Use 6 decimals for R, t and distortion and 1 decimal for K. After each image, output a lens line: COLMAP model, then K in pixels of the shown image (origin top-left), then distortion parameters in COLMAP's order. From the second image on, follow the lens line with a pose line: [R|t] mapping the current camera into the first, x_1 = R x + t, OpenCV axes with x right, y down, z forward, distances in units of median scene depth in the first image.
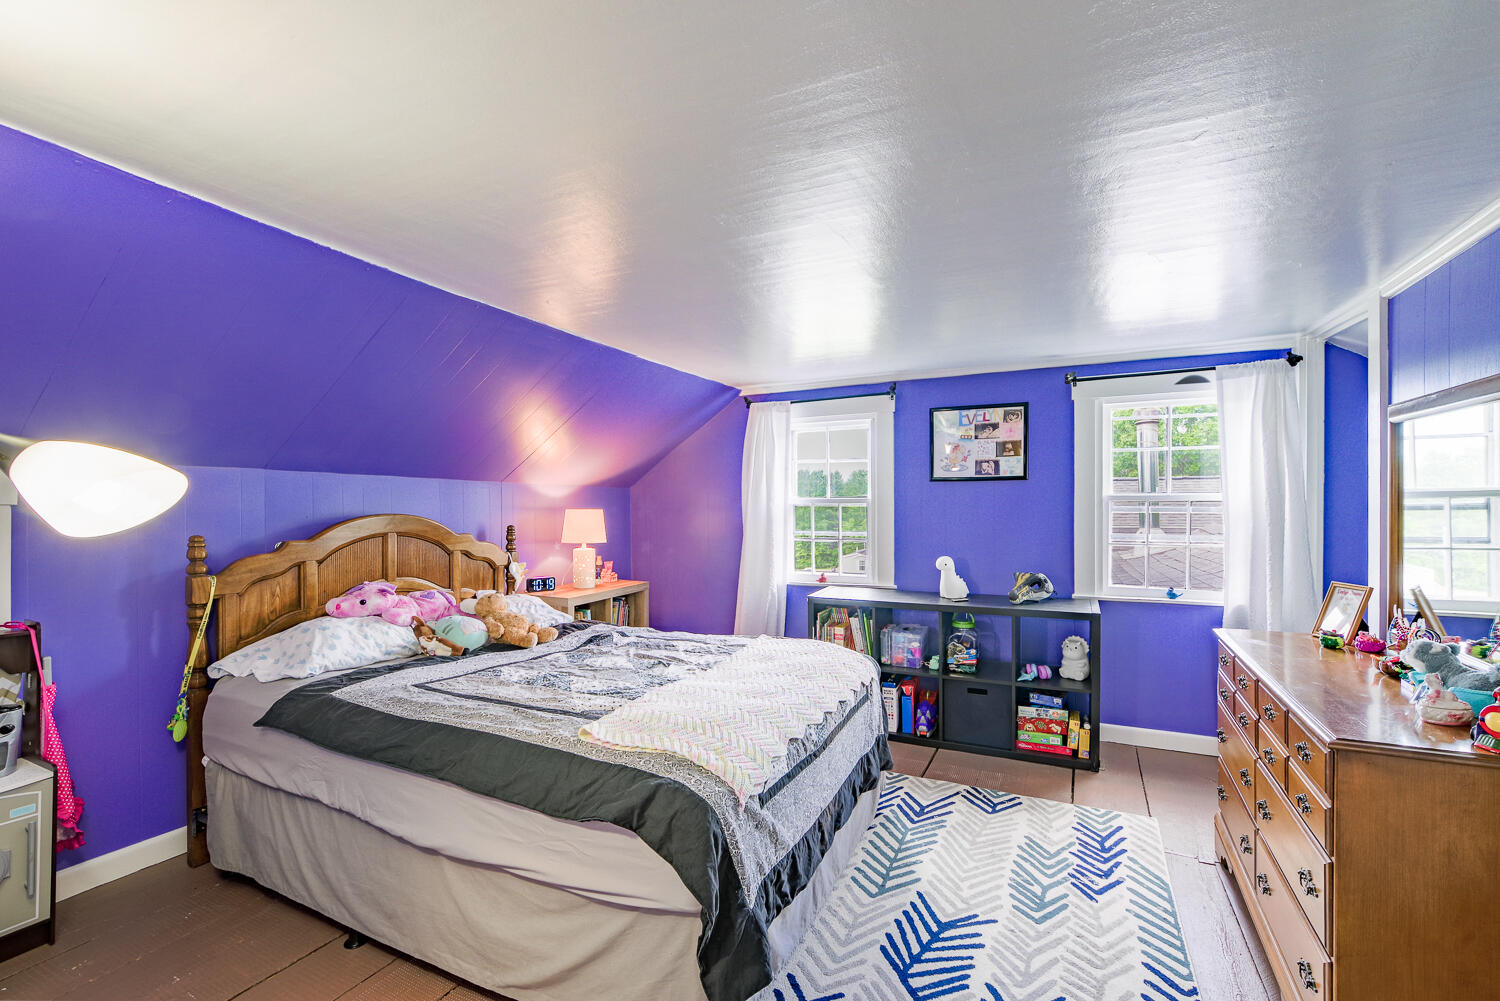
lens RADIAL K [[657.0, 0, 749.8], [0, 657.0, 511.2], [0, 0, 1]] dist [-0.002028, 0.000070]
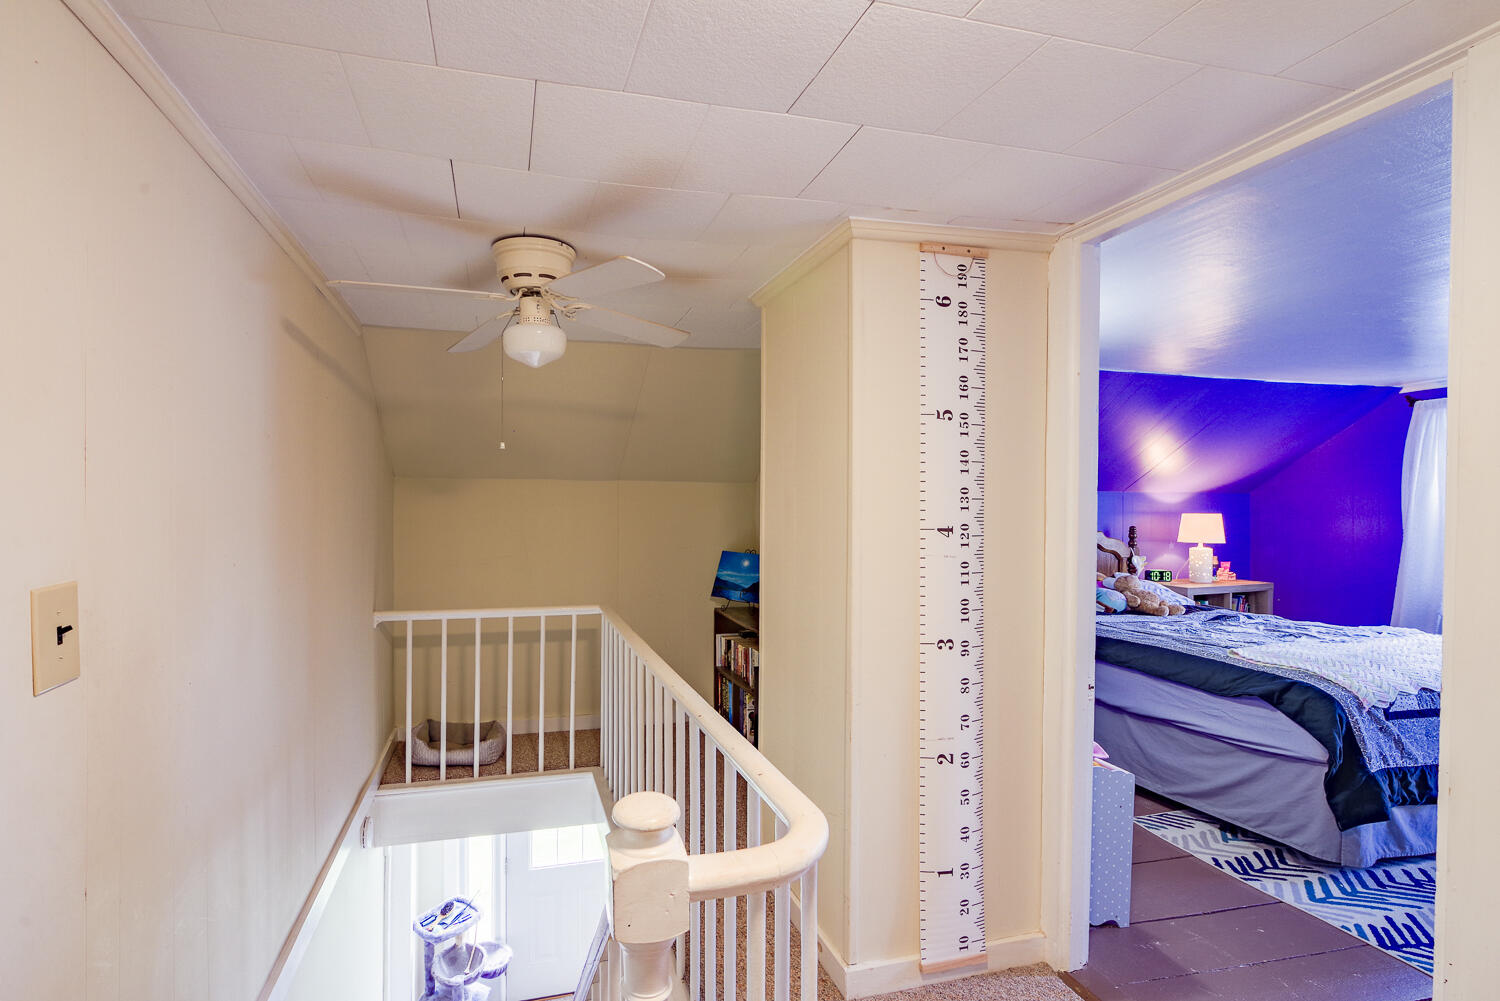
lens RADIAL K [[618.0, 0, 746.7], [0, 618.0, 515.3], [0, 0, 1]] dist [-0.002869, -0.000592]
pose [[0.659627, 0.005579, -0.751572, 0.051718], [-0.005247, 0.999982, 0.002818, 0.001859], [0.751575, 0.002085, 0.659645, -0.472047]]
